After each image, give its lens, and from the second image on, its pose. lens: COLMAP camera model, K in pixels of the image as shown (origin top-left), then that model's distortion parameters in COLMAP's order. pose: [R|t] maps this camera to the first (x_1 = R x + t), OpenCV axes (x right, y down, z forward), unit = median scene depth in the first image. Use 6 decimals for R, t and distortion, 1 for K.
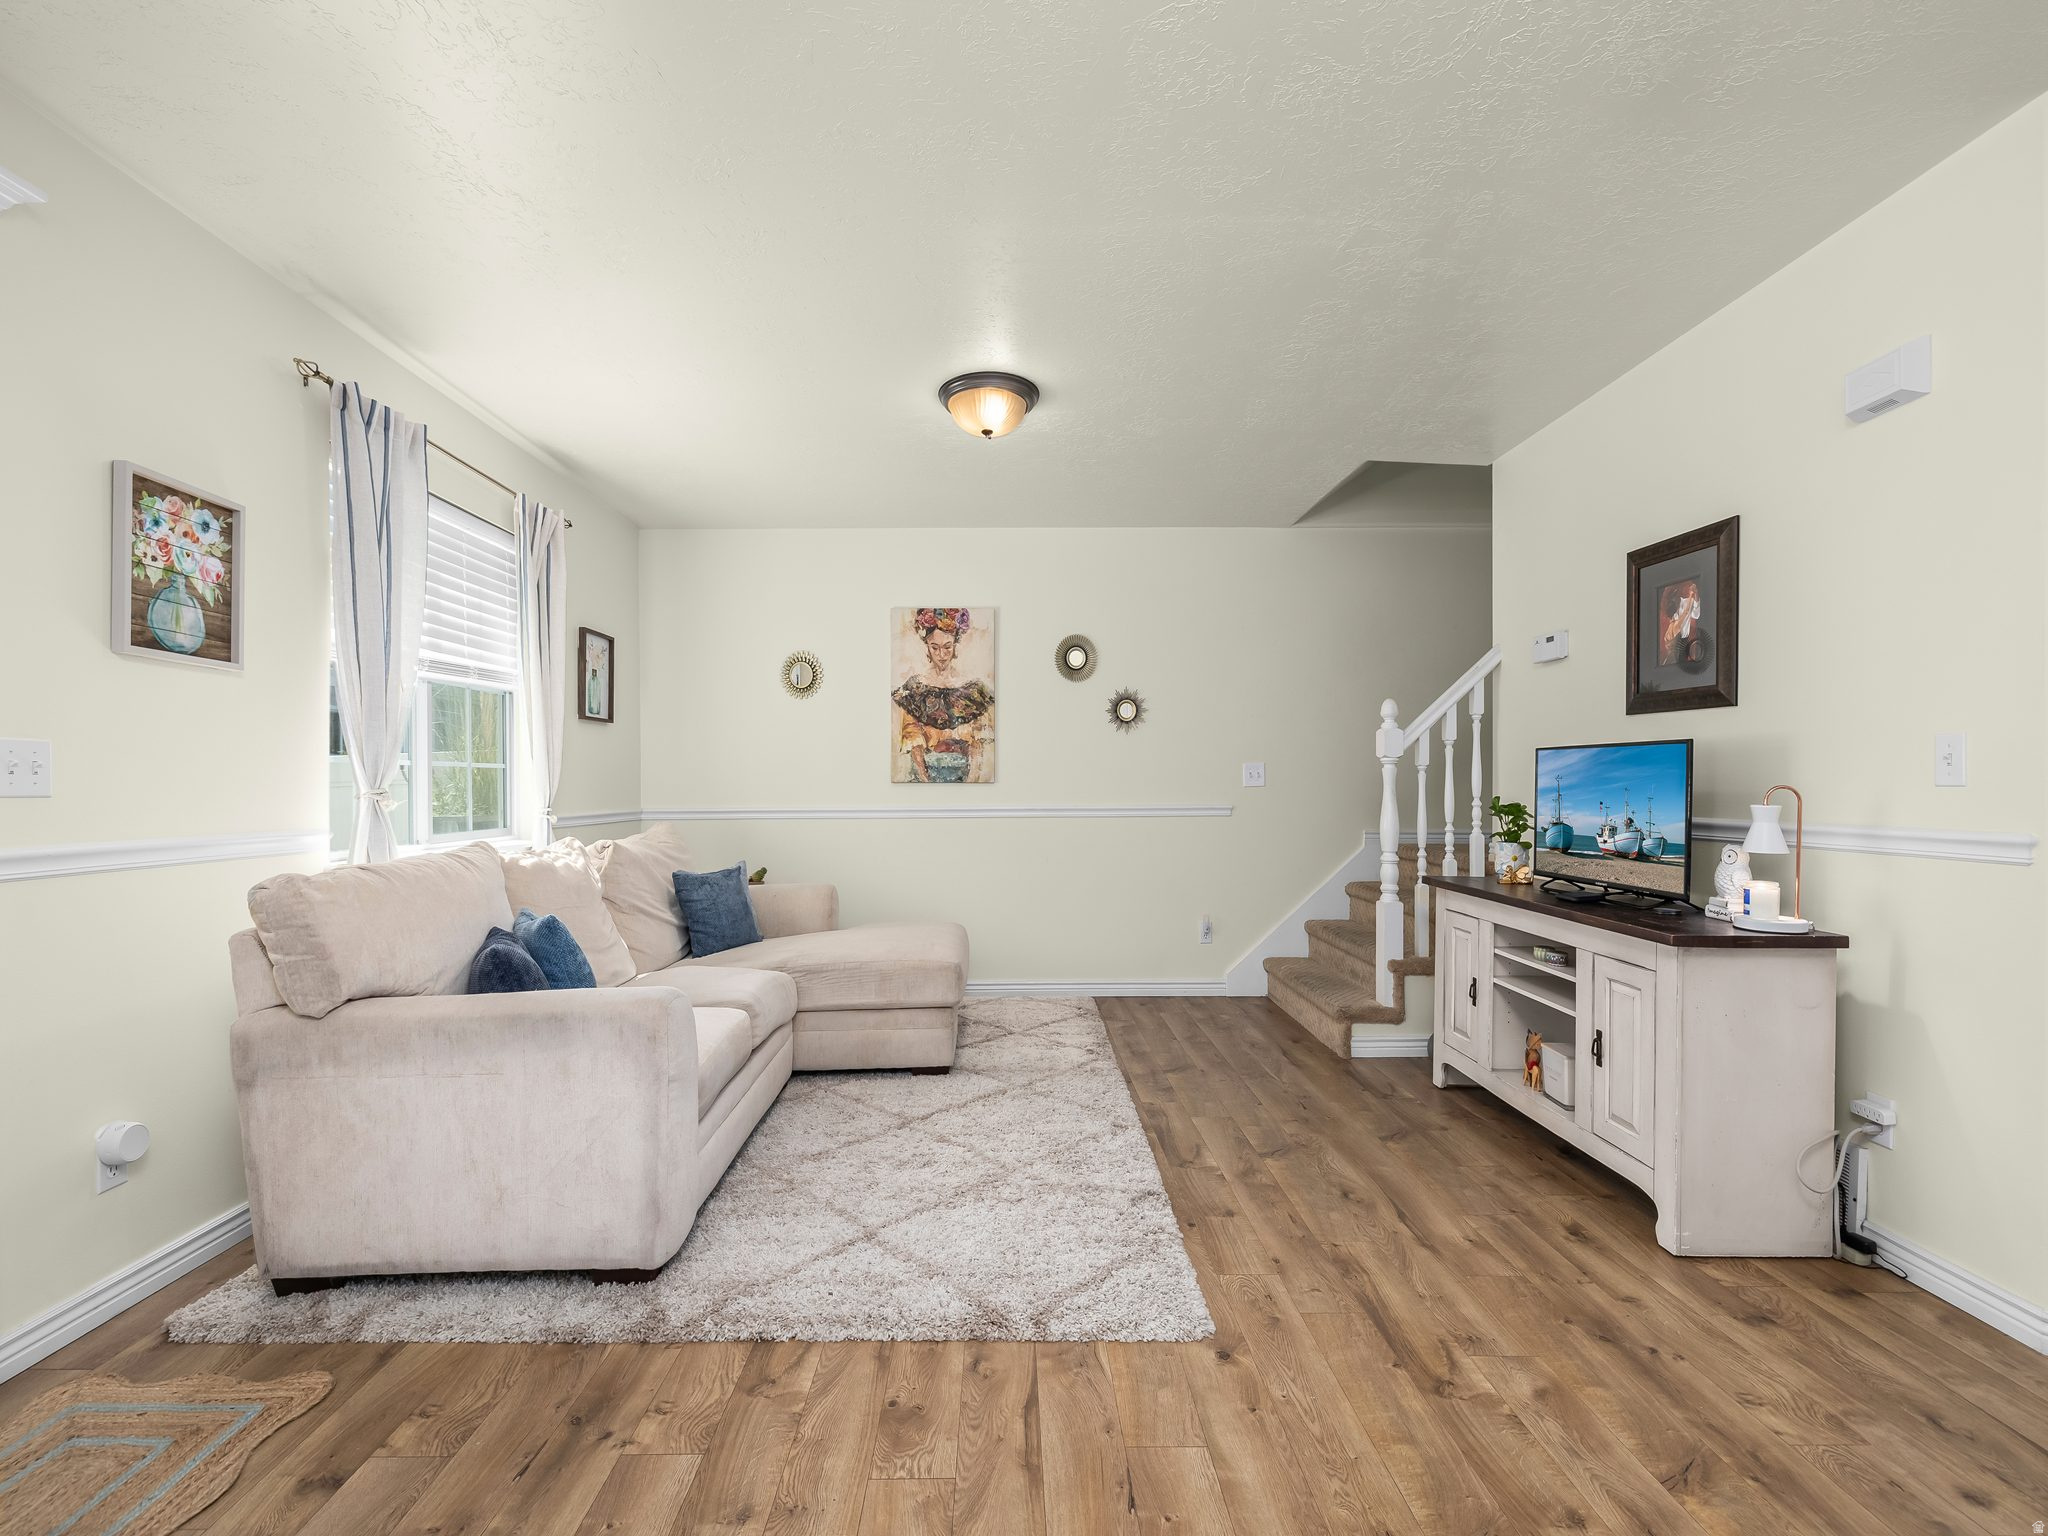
lens RADIAL K [[870.4, 0, 1016.1], [0, 870.4, 786.7], [0, 0, 1]] dist [-0.000197, 0.000057]
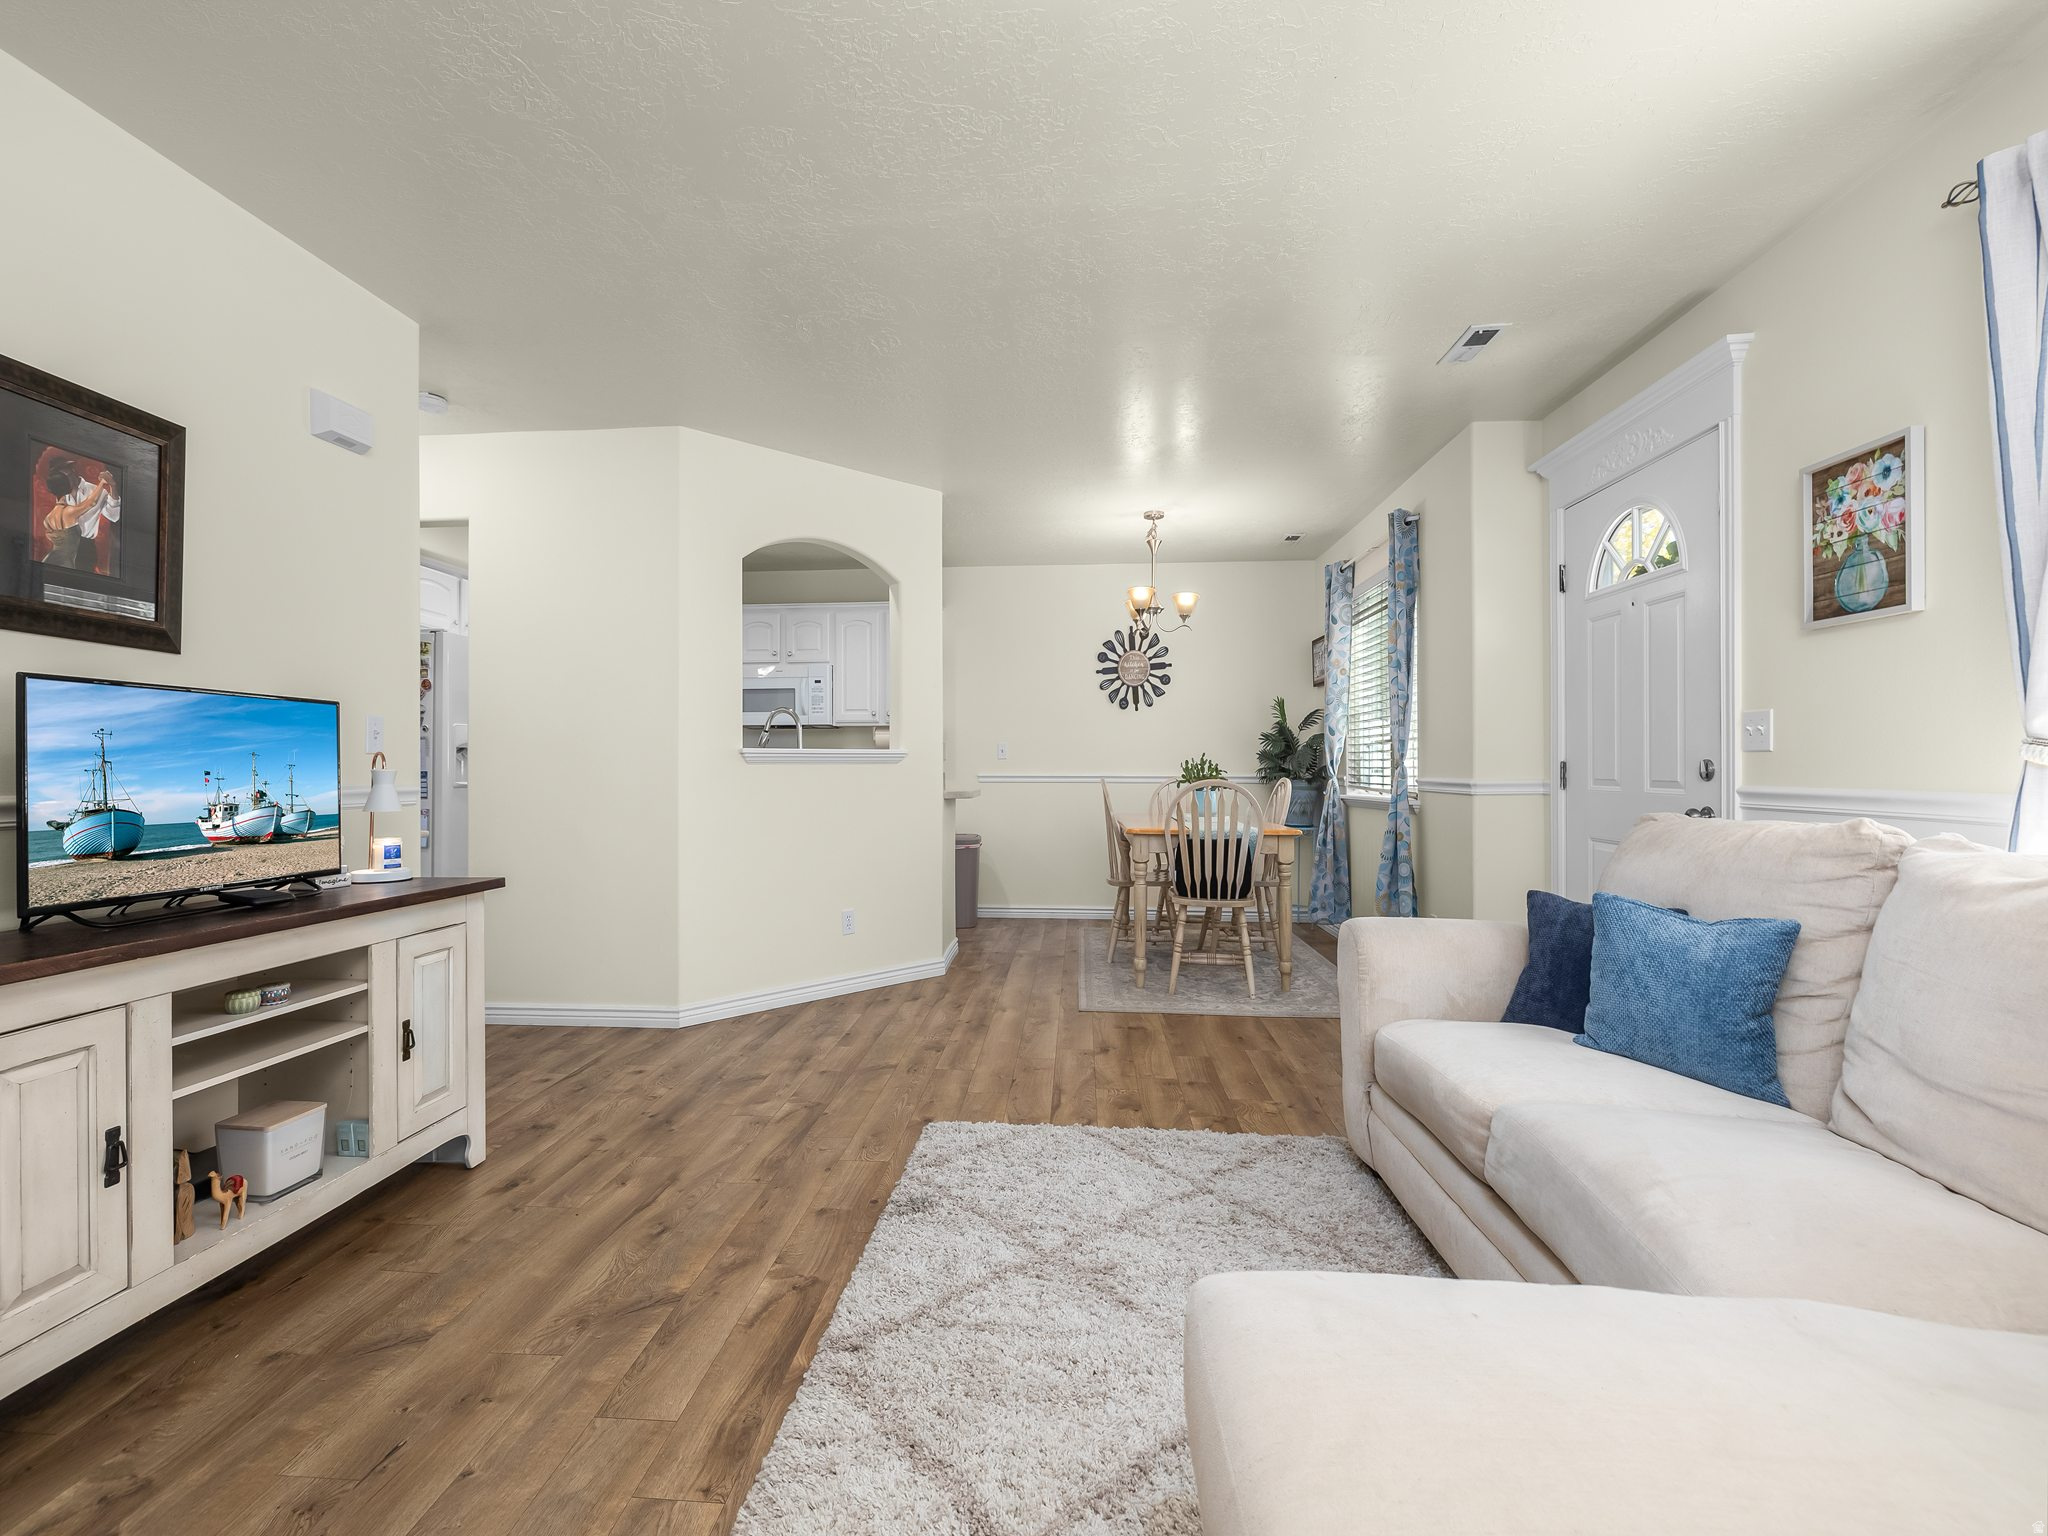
lens RADIAL K [[863.9, 0, 1010.0], [0, 863.9, 767.9], [0, 0, 1]] dist [-0.000354, -0.000183]
pose [[-0.995449, 0.006993, 0.095038, -0.045599], [0.007102, 0.999974, 0.000812, 0.023558], [-0.095030, 0.001484, -0.995473, 2.035197]]
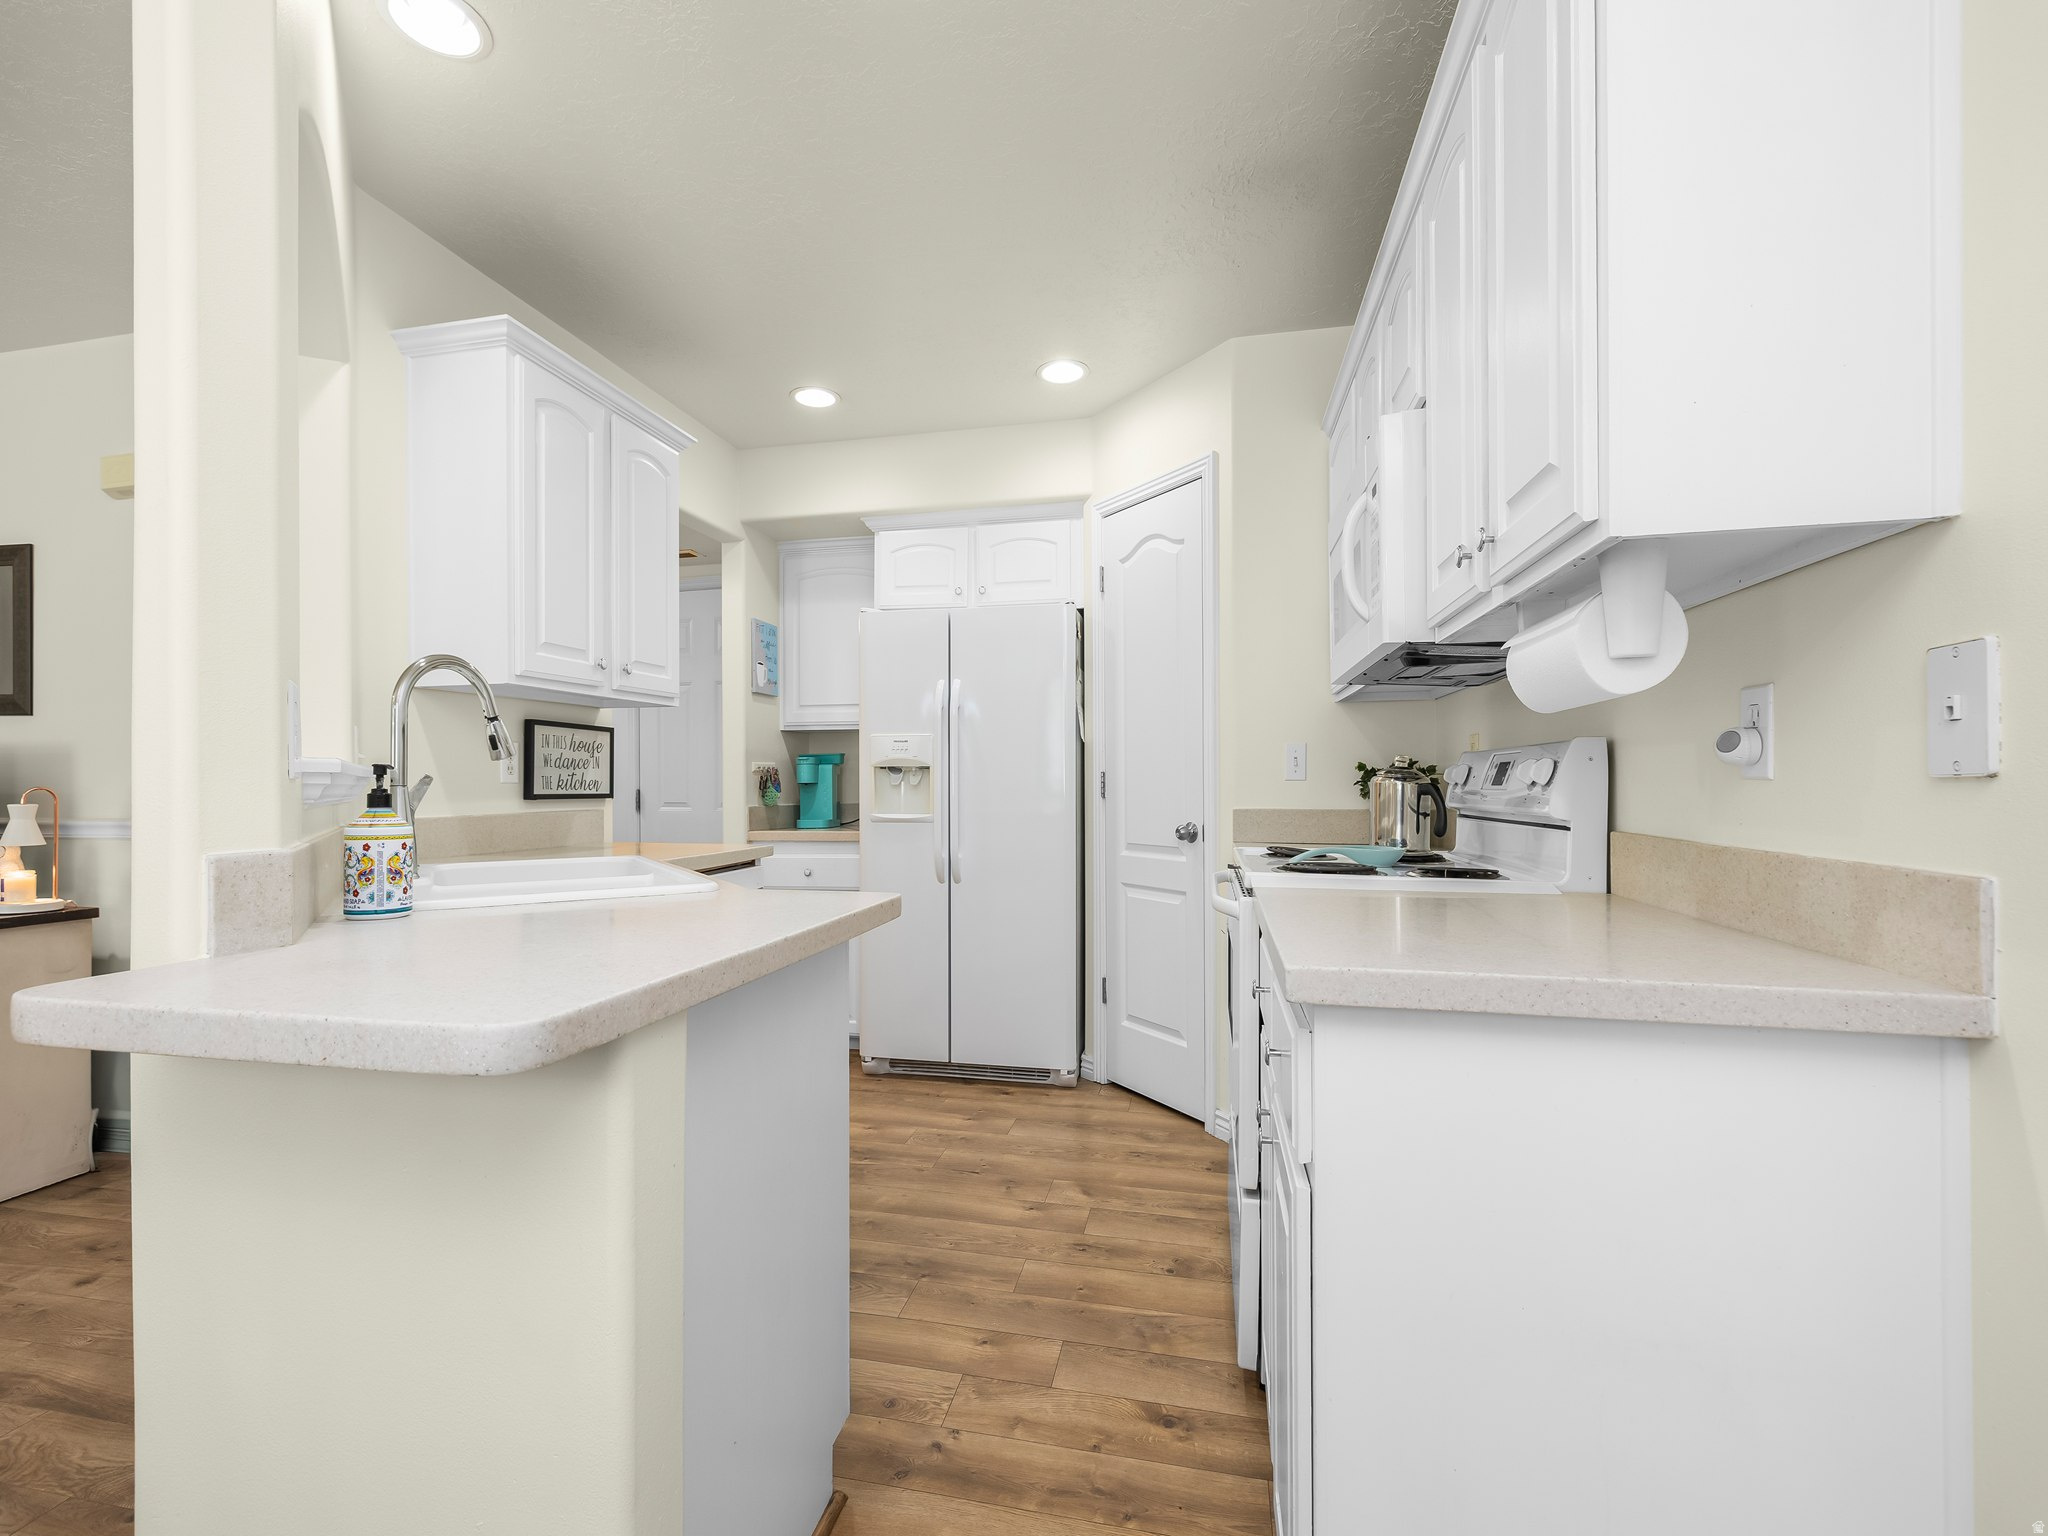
lens RADIAL K [[897.7, 0, 1013.5], [0, 897.7, 778.3], [0, 0, 1]] dist [-0.000156, -0.000024]
pose [[0.228050, 0.006035, 0.973631, -0.000357], [0.003179, 0.999971, -0.006943, -0.000558], [-0.973644, 0.004678, 0.228025, -0.529303]]
